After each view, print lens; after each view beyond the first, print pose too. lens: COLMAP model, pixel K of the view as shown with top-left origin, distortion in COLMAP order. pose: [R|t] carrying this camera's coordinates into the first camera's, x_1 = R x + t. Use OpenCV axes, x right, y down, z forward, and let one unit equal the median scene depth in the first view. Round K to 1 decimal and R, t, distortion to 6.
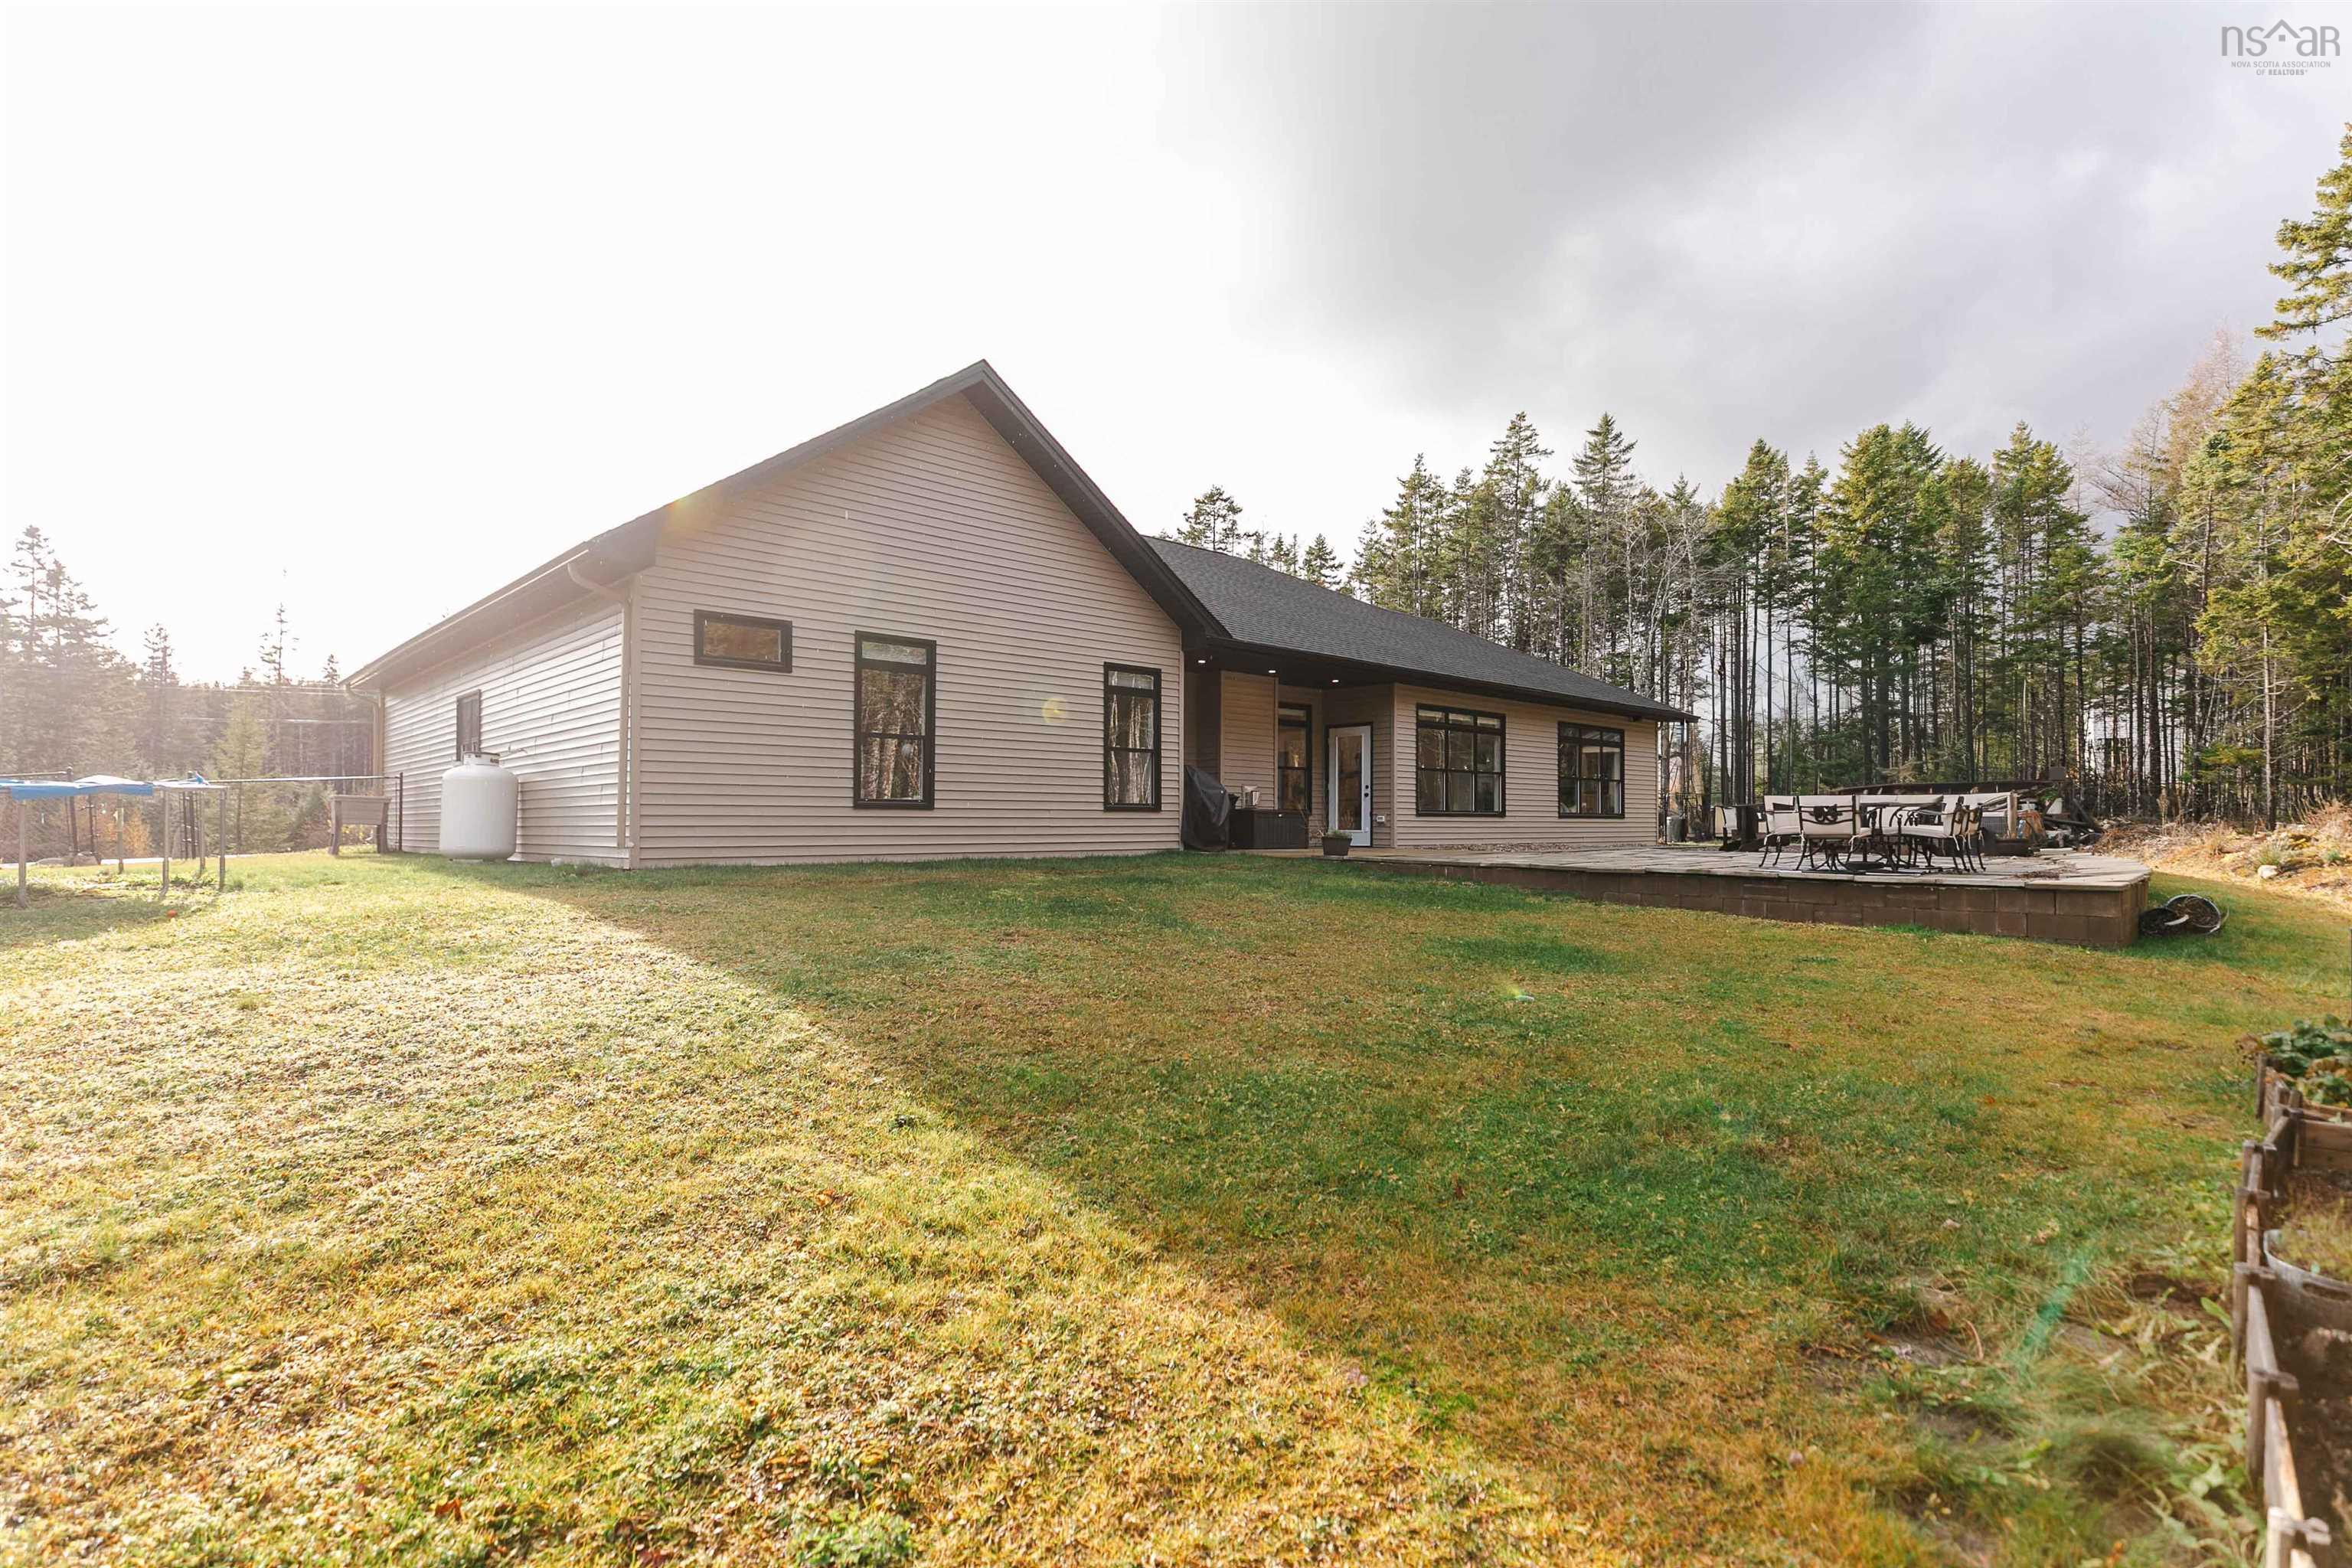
lens RADIAL K [[1201.9, 0, 1177.9], [0, 1201.9, 788.0], [0, 0, 1]] dist [-0.001315, -0.001156]
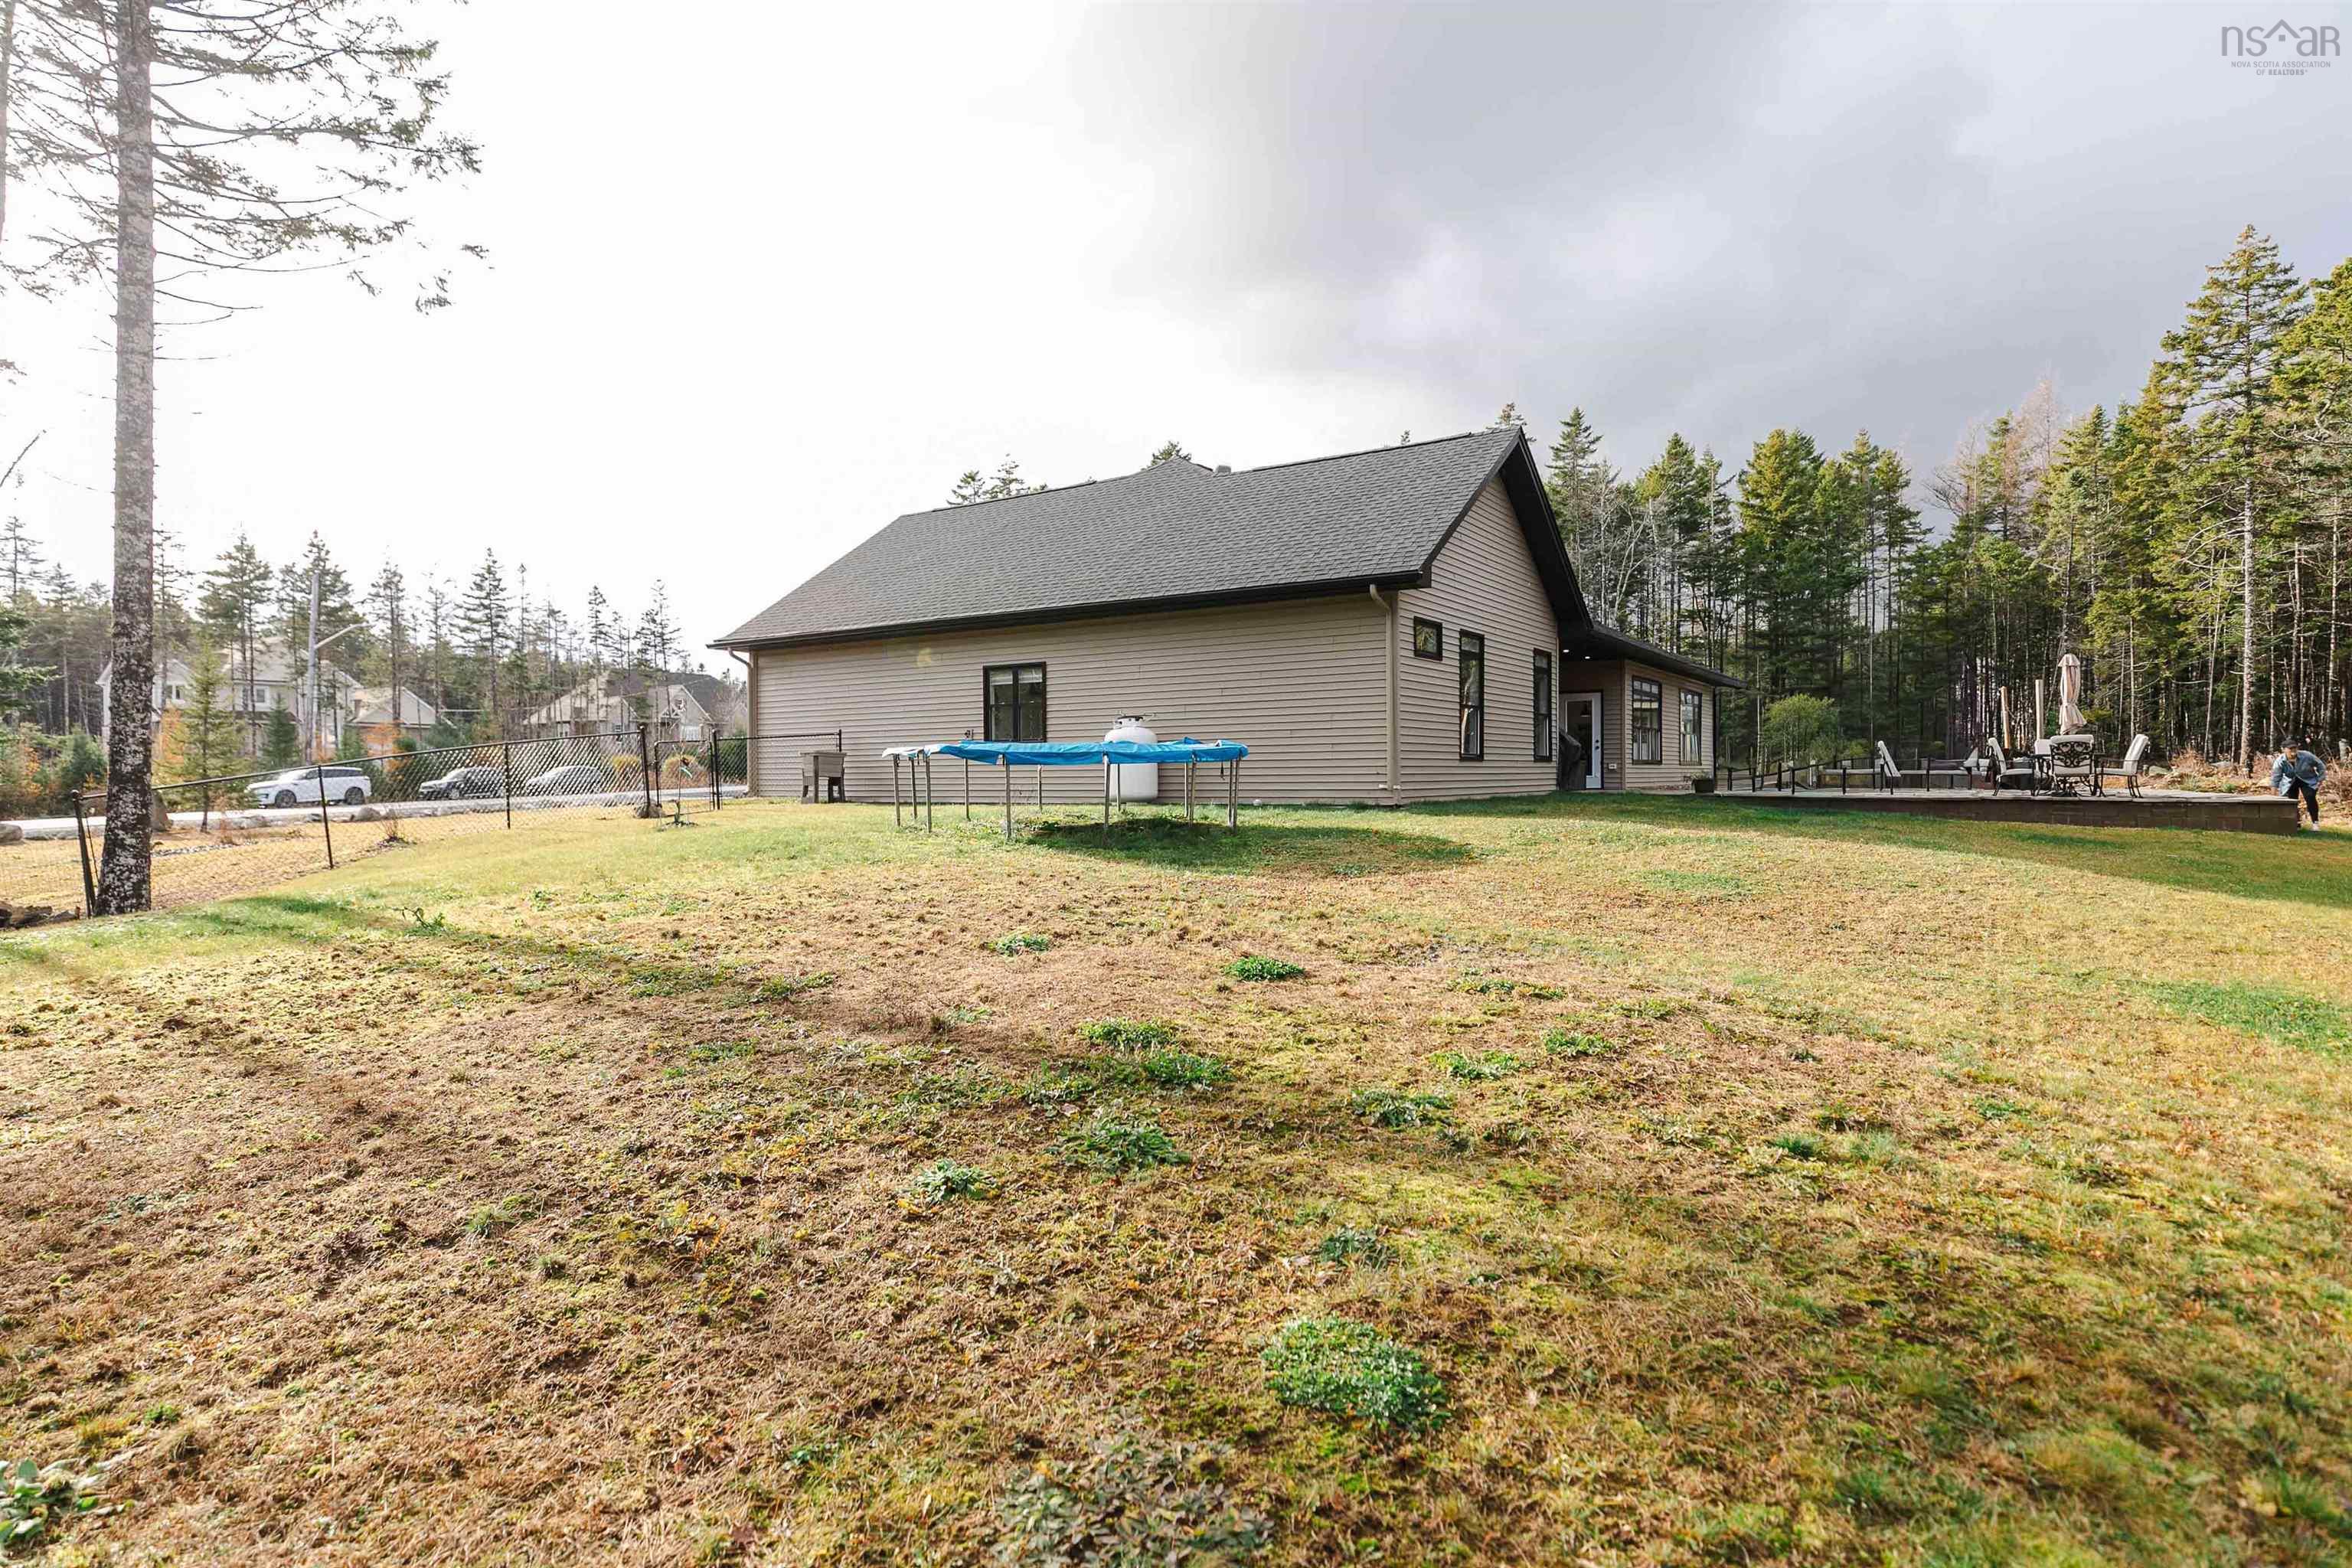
lens RADIAL K [[1325.0, 0, 1173.3], [0, 1325.0, 773.4], [0, 0, 1]] dist [0.003043, 0.001219]
pose [[0.969749, -0.008446, 0.243959, -0.317929], [0.001554, 0.999595, 0.028430, -0.003883], [-0.244101, -0.027191, 0.969369, -0.124111]]
